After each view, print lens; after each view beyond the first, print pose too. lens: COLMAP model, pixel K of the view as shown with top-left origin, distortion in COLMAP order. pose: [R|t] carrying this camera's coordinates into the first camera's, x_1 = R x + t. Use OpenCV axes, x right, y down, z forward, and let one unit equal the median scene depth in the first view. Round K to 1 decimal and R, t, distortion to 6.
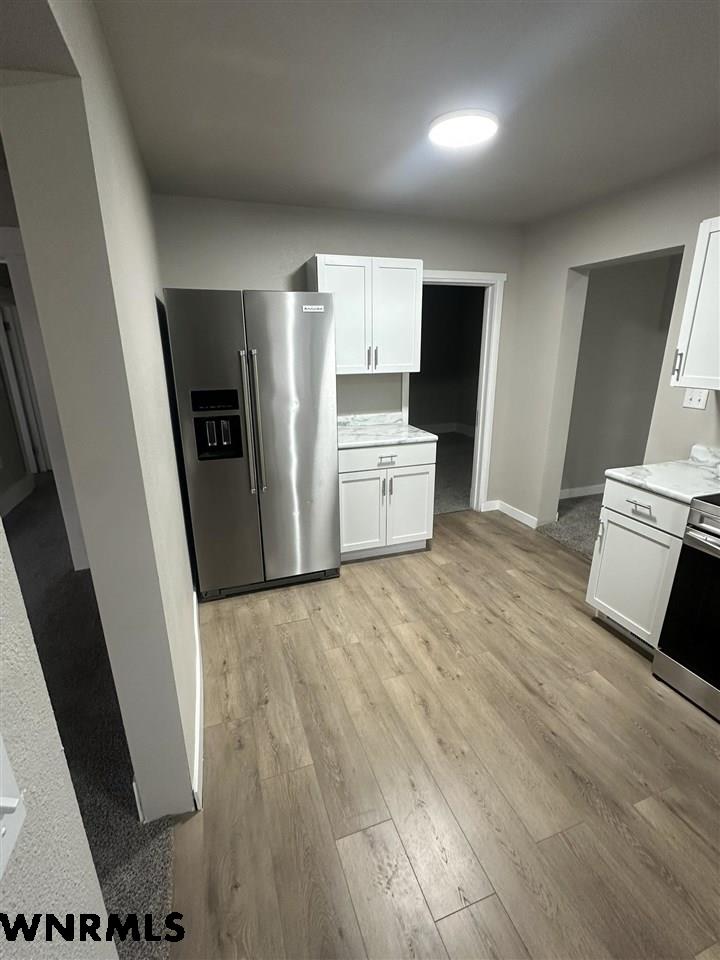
lens RADIAL K [[445.9, 0, 358.1], [0, 445.9, 480.2], [0, 0, 1]] dist [-0.001813, -0.000402]
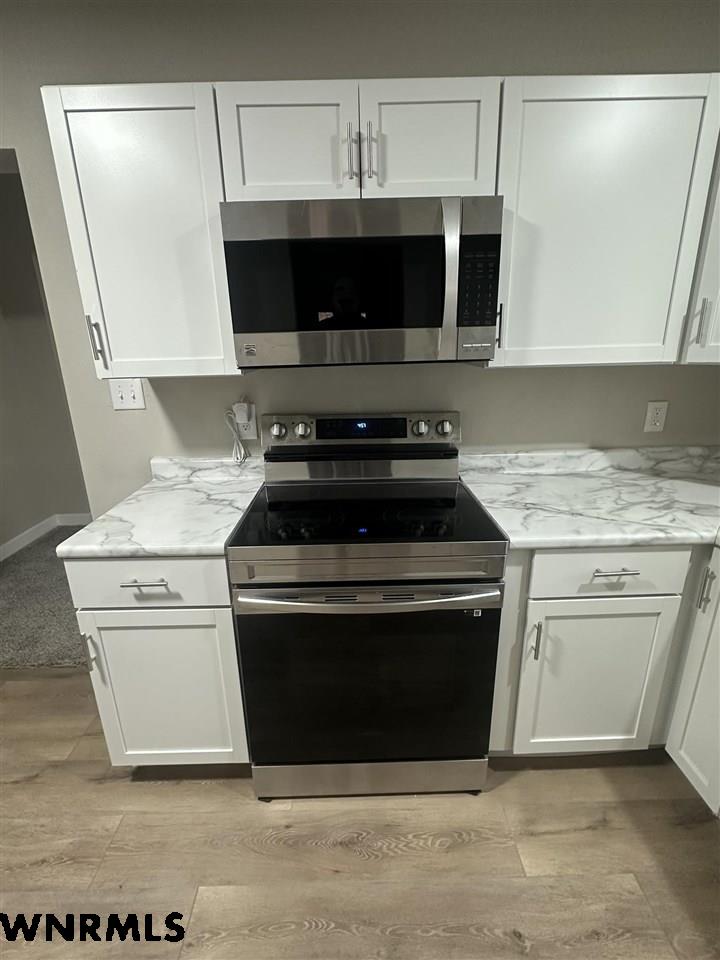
lens RADIAL K [[445.9, 0, 358.1], [0, 445.9, 480.2], [0, 0, 1]] dist [-0.001813, -0.000402]
pose [[0.313928, -0.283176, 0.906234, 0.223546], [0.299849, 0.935207, 0.188359, -0.090452], [-0.900855, 0.212602, 0.378498, 0.480967]]
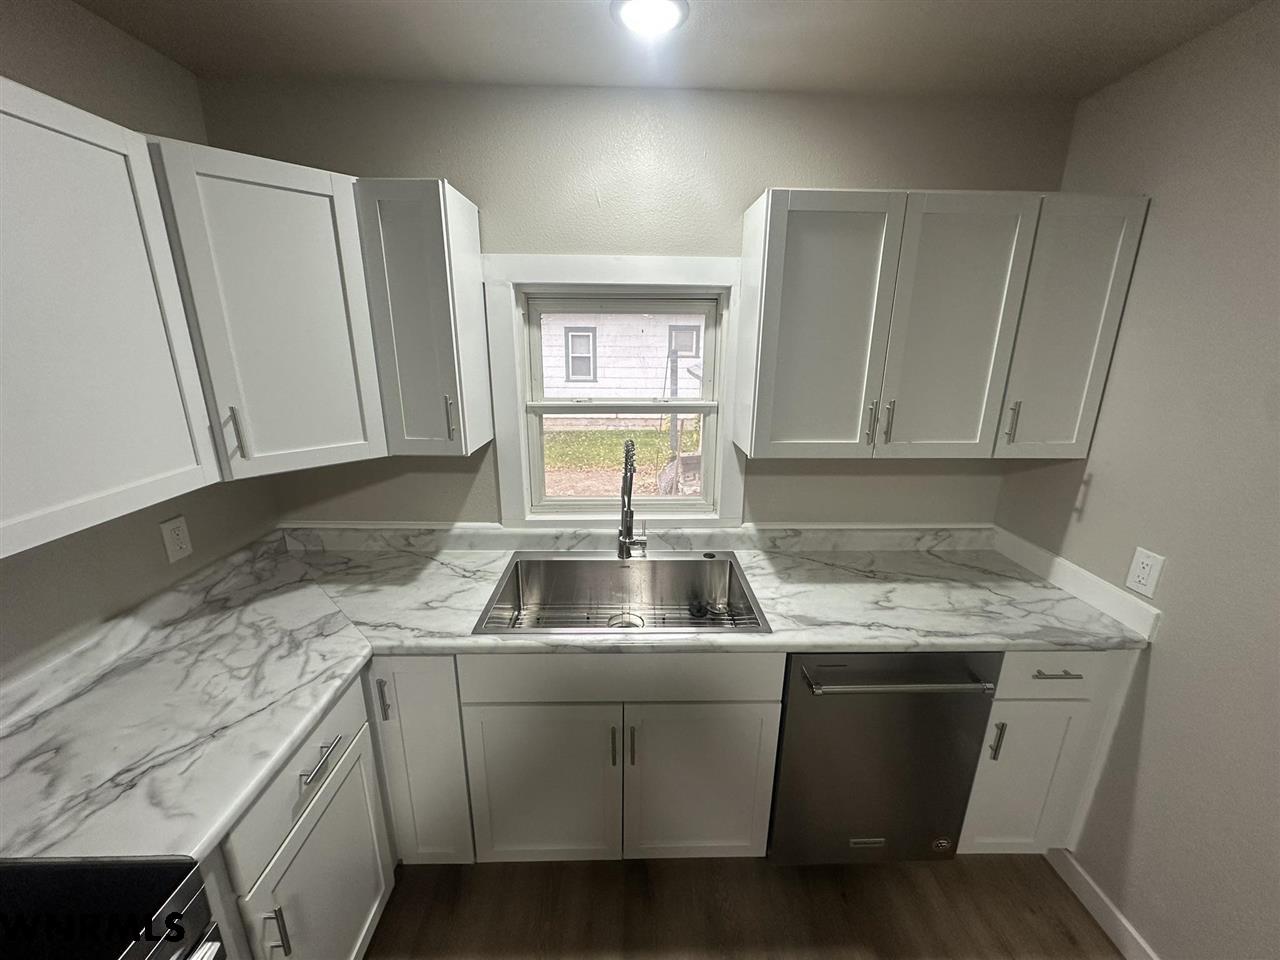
lens RADIAL K [[506.9, 0, 641.2], [0, 506.9, 476.8], [0, 0, 1]] dist [-0.000678, 0.000376]
pose [[-0.949955, -0.082659, 0.301251, 0.366111], [0.092345, 0.846952, 0.523588, -0.245050], [-0.298425, 0.525204, -0.796933, 0.582237]]
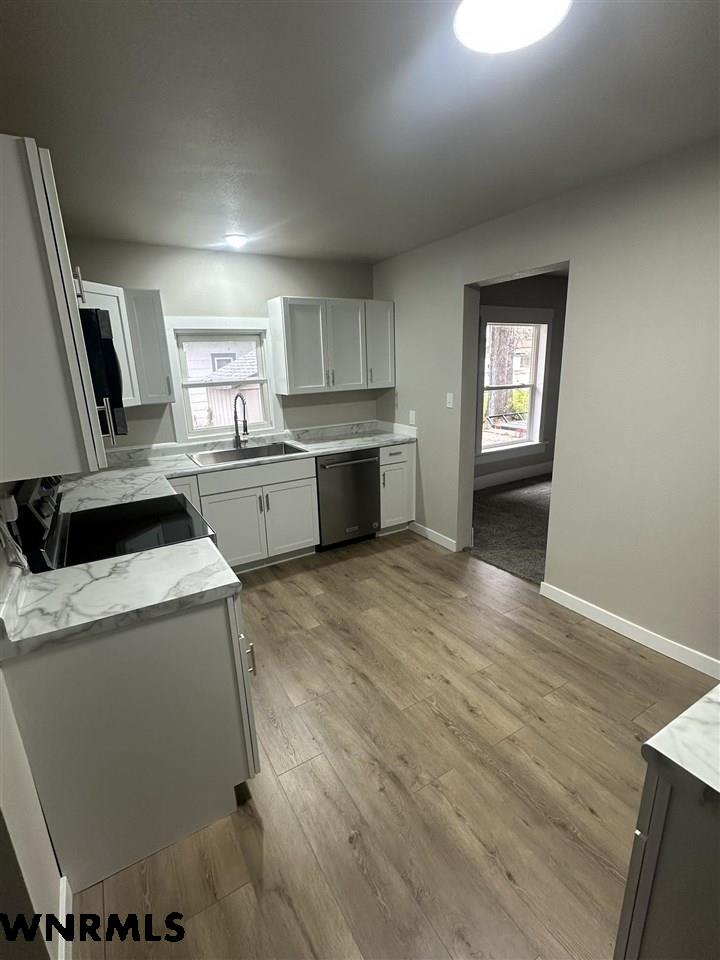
lens RADIAL K [[445.9, 0, 358.1], [0, 445.9, 480.2], [0, 0, 1]] dist [-0.001813, -0.000402]
pose [[-0.979532, 0.091223, -0.179433, 0.504239], [-0.018556, 0.846696, 0.531753, -0.485567], [0.200433, 0.524199, -0.827673, 1.504203]]
